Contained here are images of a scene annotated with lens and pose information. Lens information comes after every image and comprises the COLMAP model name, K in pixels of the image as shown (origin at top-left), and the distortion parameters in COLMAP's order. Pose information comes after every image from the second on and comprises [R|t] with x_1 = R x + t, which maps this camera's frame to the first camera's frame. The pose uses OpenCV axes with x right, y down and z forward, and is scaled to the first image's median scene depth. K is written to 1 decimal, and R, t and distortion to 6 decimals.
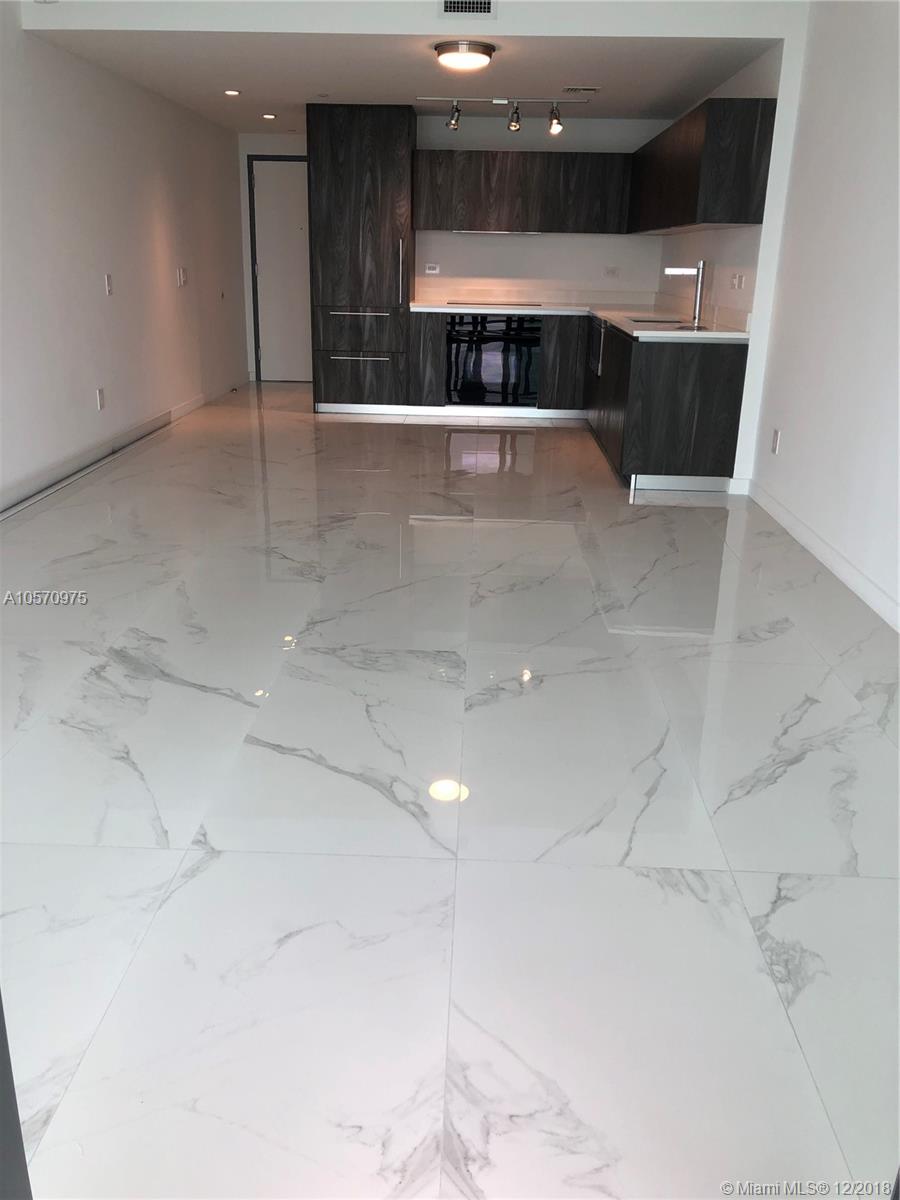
lens RADIAL K [[983.4, 0, 450.0], [0, 983.4, 600.0], [0, 0, 1]] dist [0.007021, 0.002274]
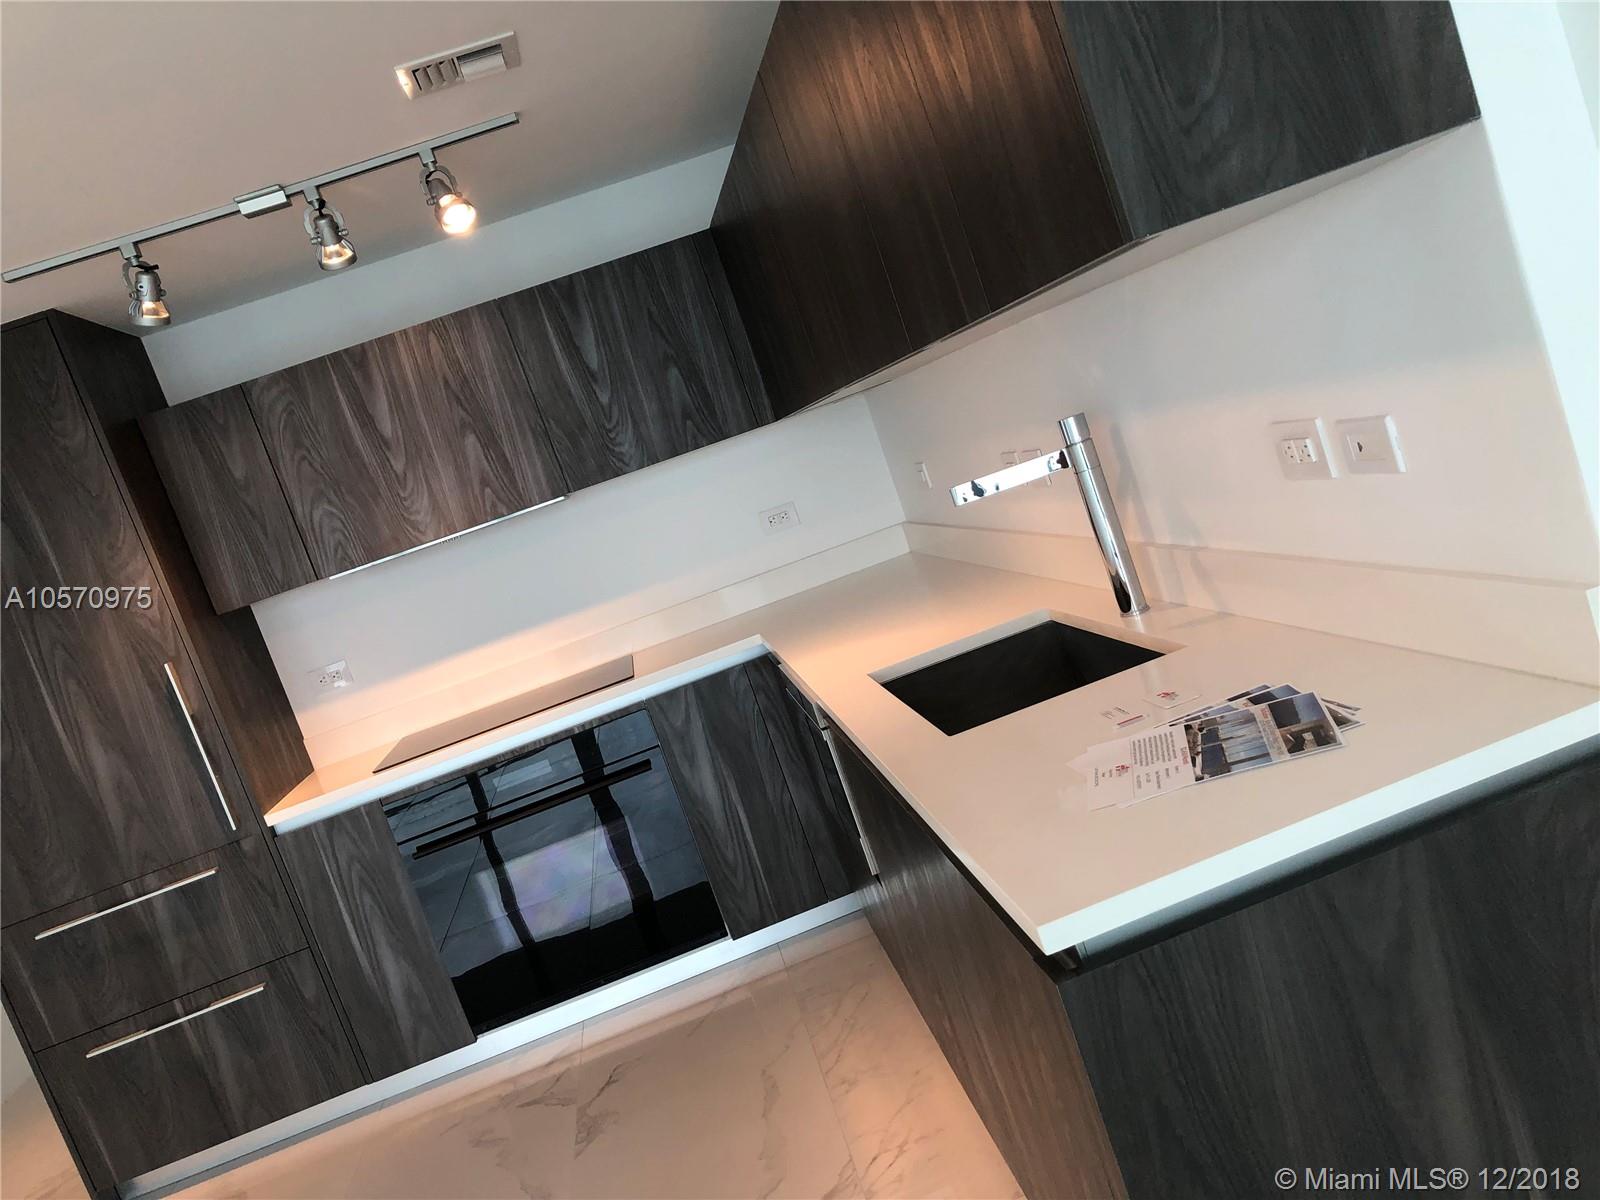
lens RADIAL K [[1311.1, 0, 800.0], [0, 1311.1, 600.0], [0, 0, 1]] dist [0.007021, 0.002274]
pose [[0.923124, -0.361791, 0.130192, 0.098004], [0.382390, 0.899273, -0.212335, -0.202532], [-0.040257, 0.245795, 0.968485, 0.537348]]
